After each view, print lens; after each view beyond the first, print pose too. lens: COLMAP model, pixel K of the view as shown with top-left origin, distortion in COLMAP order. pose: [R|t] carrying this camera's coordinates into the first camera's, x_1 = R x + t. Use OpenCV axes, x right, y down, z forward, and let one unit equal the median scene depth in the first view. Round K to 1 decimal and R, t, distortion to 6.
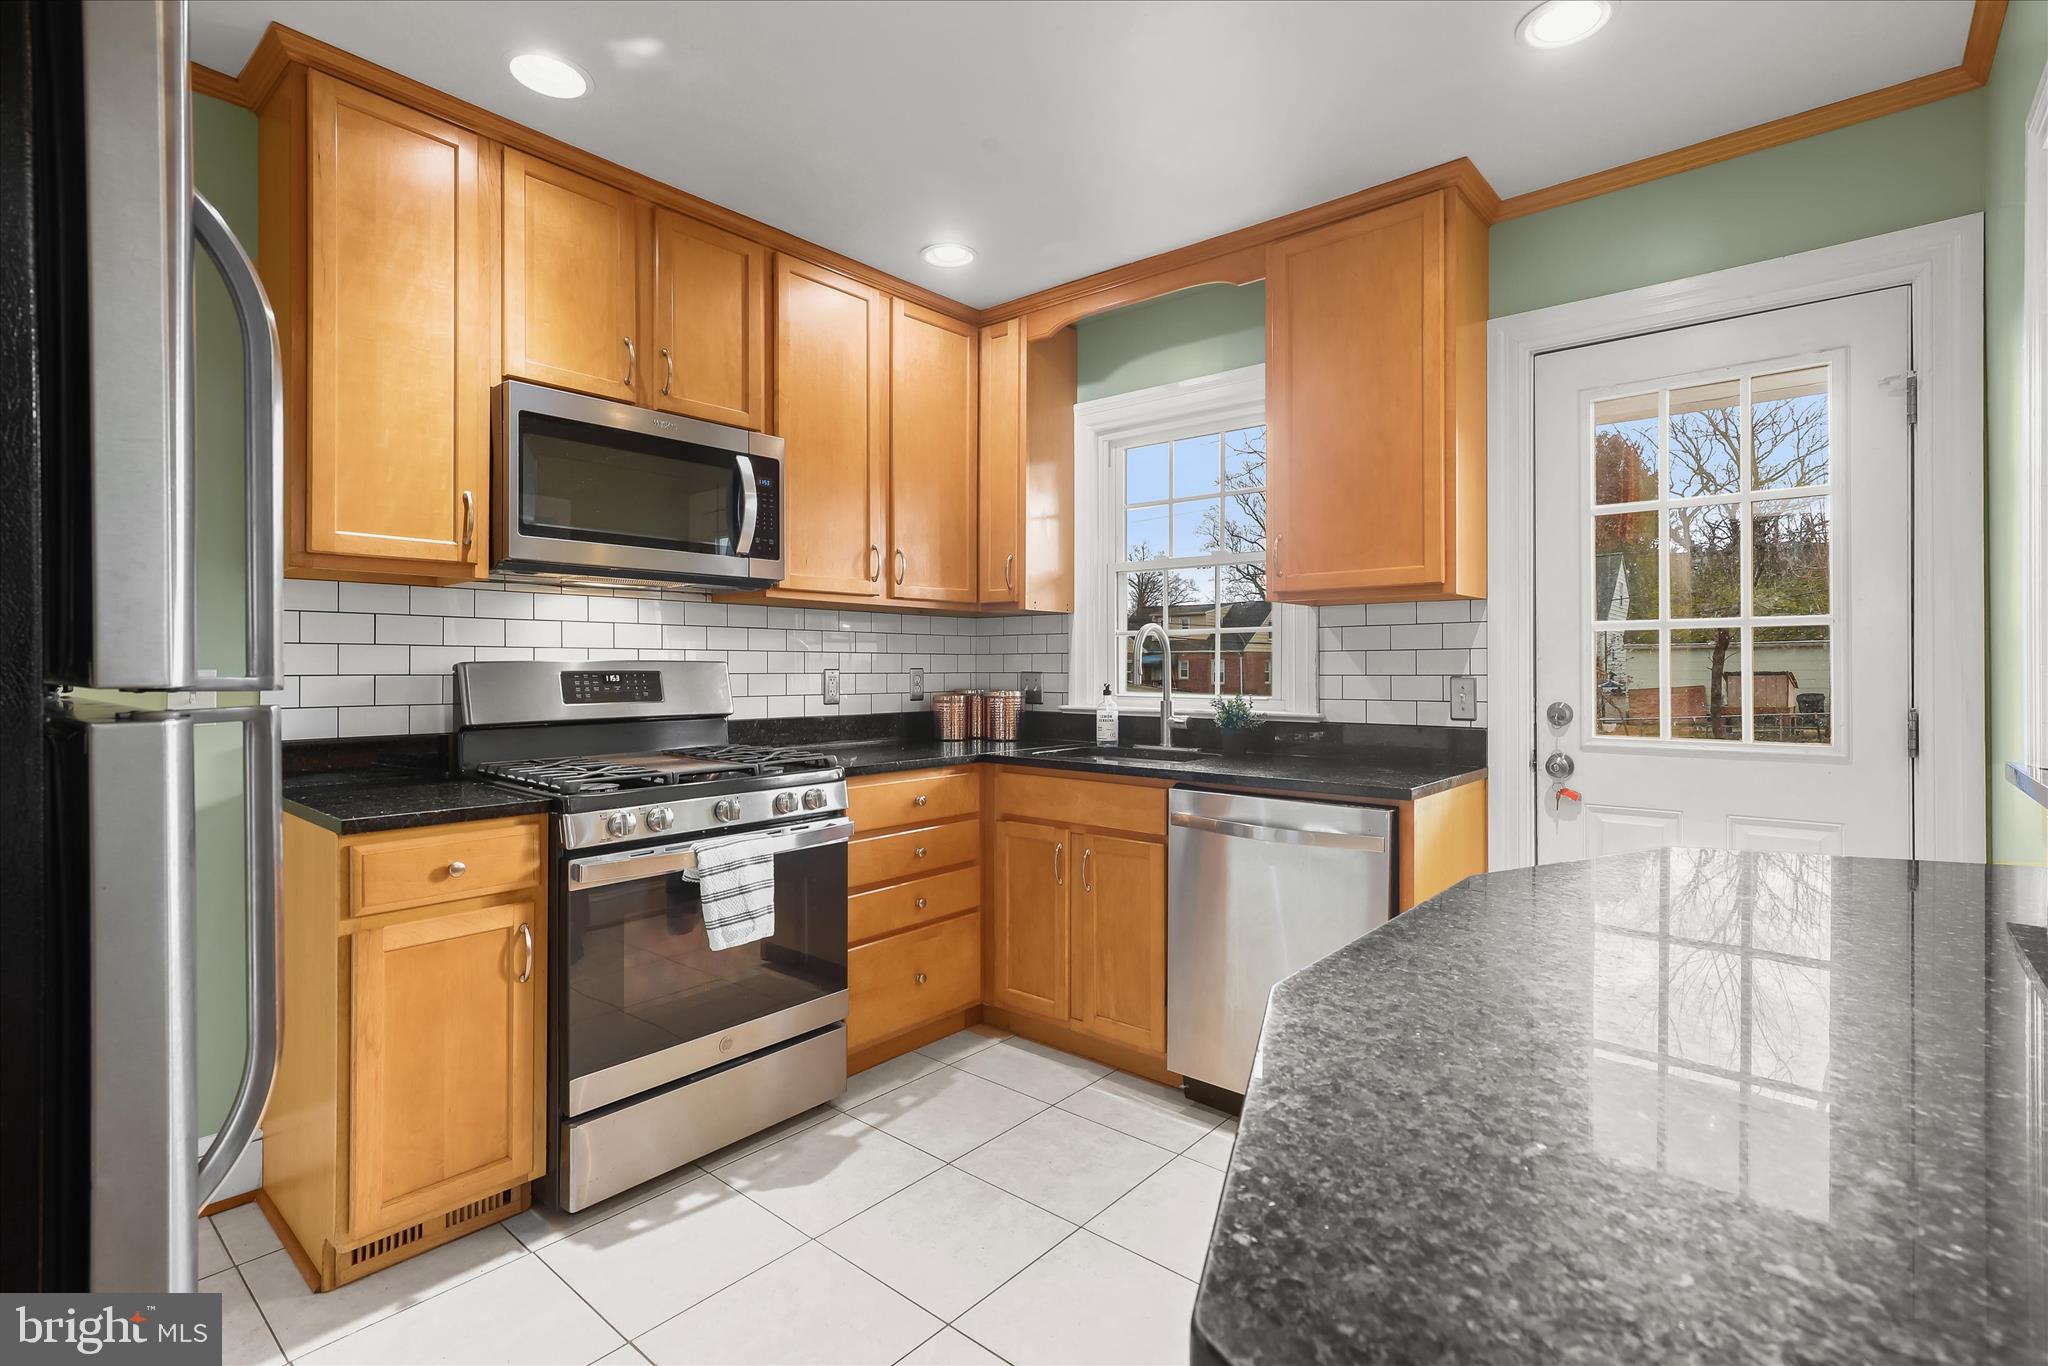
lens RADIAL K [[959.8, 0, 1026.5], [0, 959.8, 661.6], [0, 0, 1]] dist [0.000453, 0.001134]
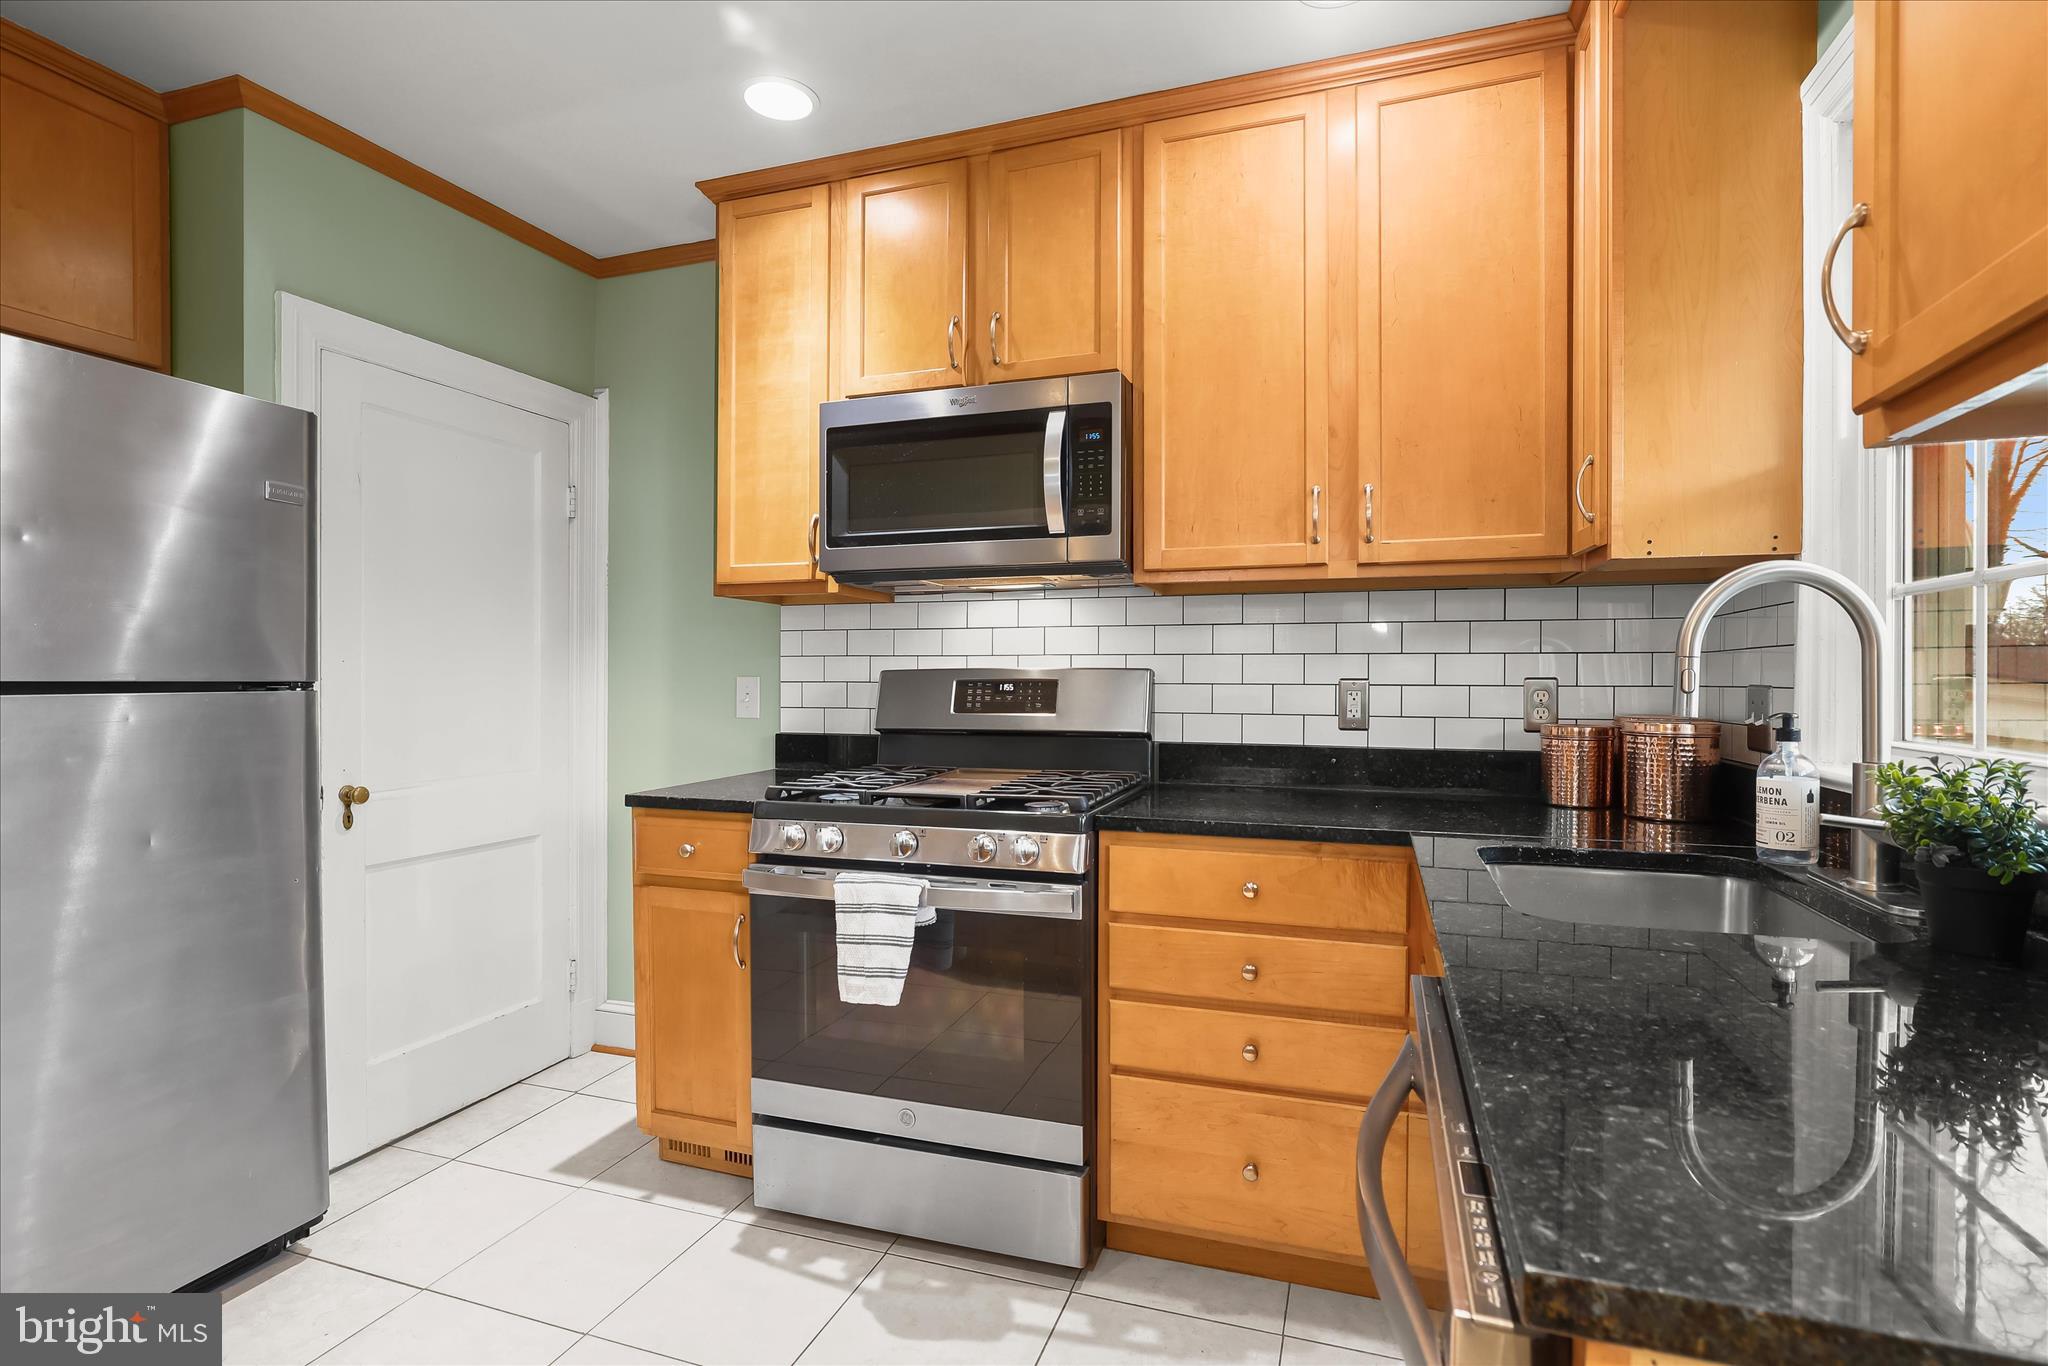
lens RADIAL K [[968.8, 0, 1037.4], [0, 968.8, 686.3], [0, 0, 1]] dist [-0.015797, 0.001816]
pose [[0.371265, 0.009406, -0.928479, 0.449951], [0.004544, 0.999918, 0.011947, 0.005541], [0.928516, -0.008654, 0.371192, 0.684797]]
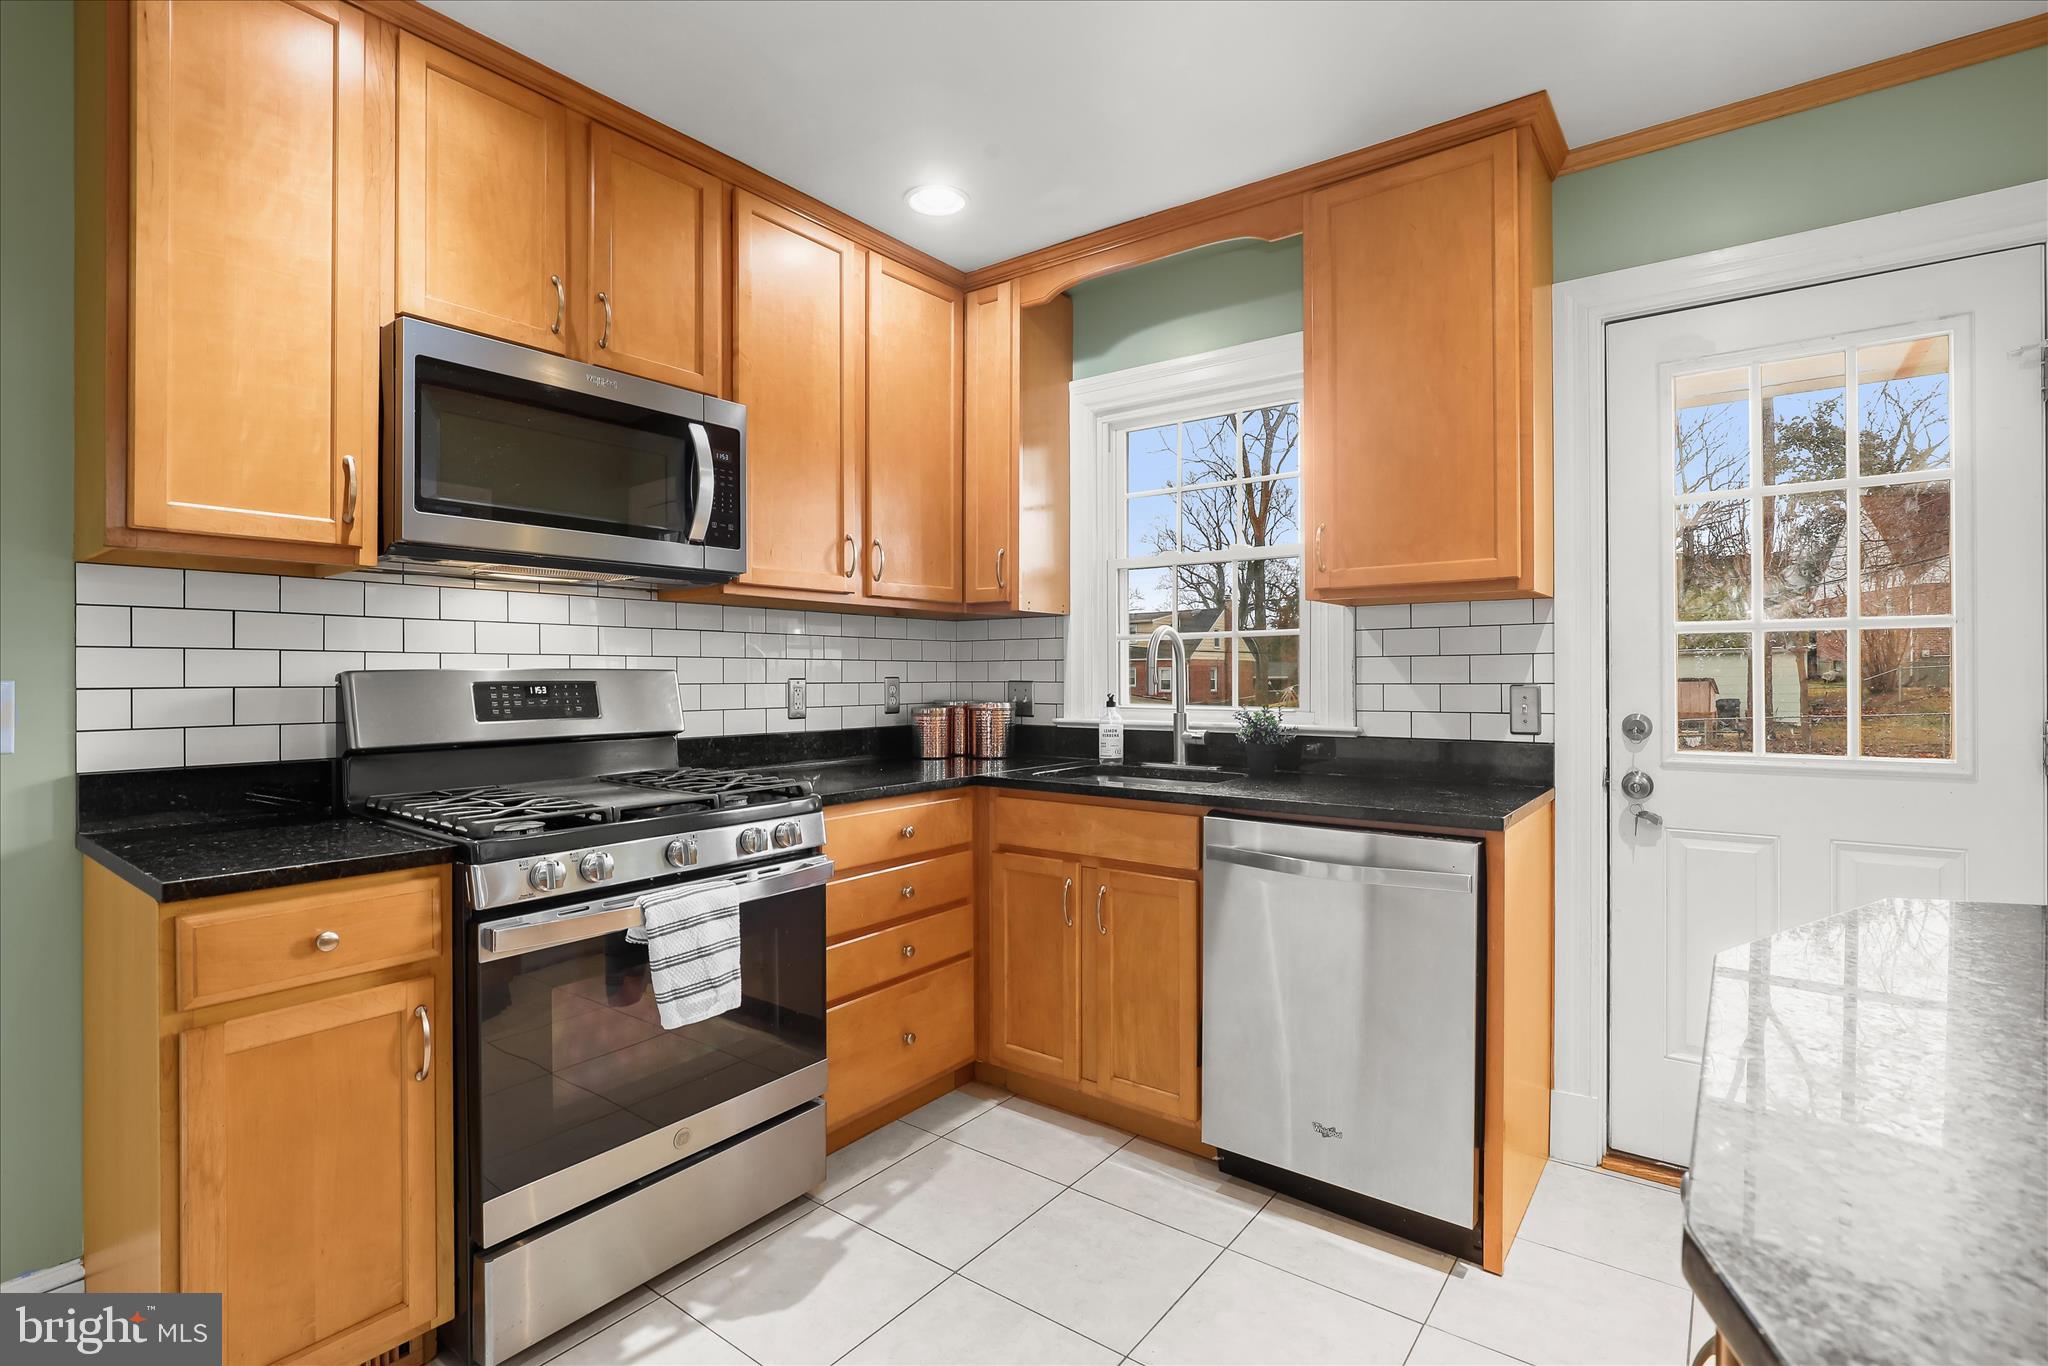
lens RADIAL K [[959.6, 0, 1031.9], [0, 959.6, 672.8], [0, 0, 1]] dist [-0.018950, 0.004259]
pose [[0.998057, -0.002150, 0.062276, -0.056467], [0.001953, 0.999993, 0.003227, 0.000547], [-0.062282, -0.003099, 0.998054, 0.149641]]
